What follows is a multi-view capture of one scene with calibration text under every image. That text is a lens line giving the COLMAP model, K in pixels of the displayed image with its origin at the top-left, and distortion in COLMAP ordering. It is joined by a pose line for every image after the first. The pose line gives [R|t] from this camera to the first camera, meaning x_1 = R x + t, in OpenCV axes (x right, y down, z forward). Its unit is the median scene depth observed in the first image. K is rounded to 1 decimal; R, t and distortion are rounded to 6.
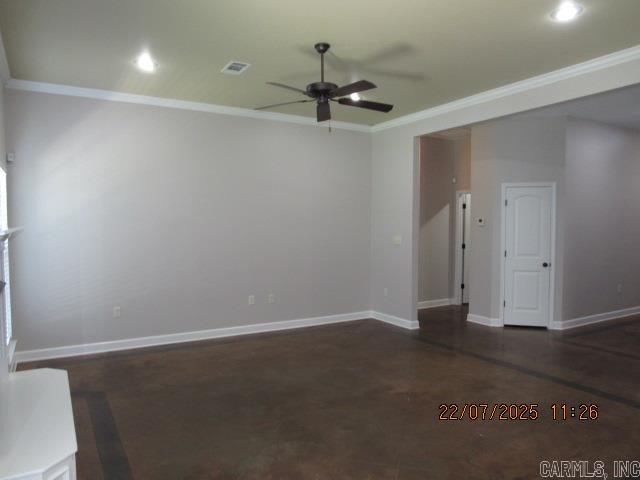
lens RADIAL K [[456.4, 0, 320.4], [0, 456.4, 240.3], [0, 0, 1]] dist [-0.022713, 0.002449]
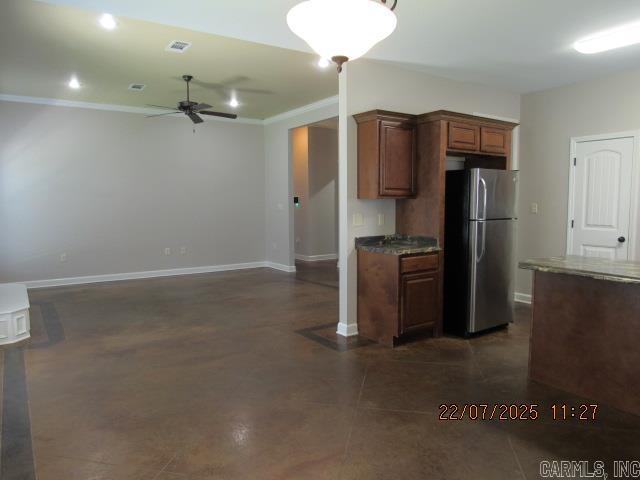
lens RADIAL K [[456.4, 0, 318.7], [0, 456.4, 240.8], [0, 0, 1]] dist [-0.022713, 0.002449]
pose [[0.998640, -0.014006, 0.050211, 0.263622], [0.011394, 0.998585, 0.051947, 0.038556], [-0.050868, -0.051305, 0.997387, -0.427160]]
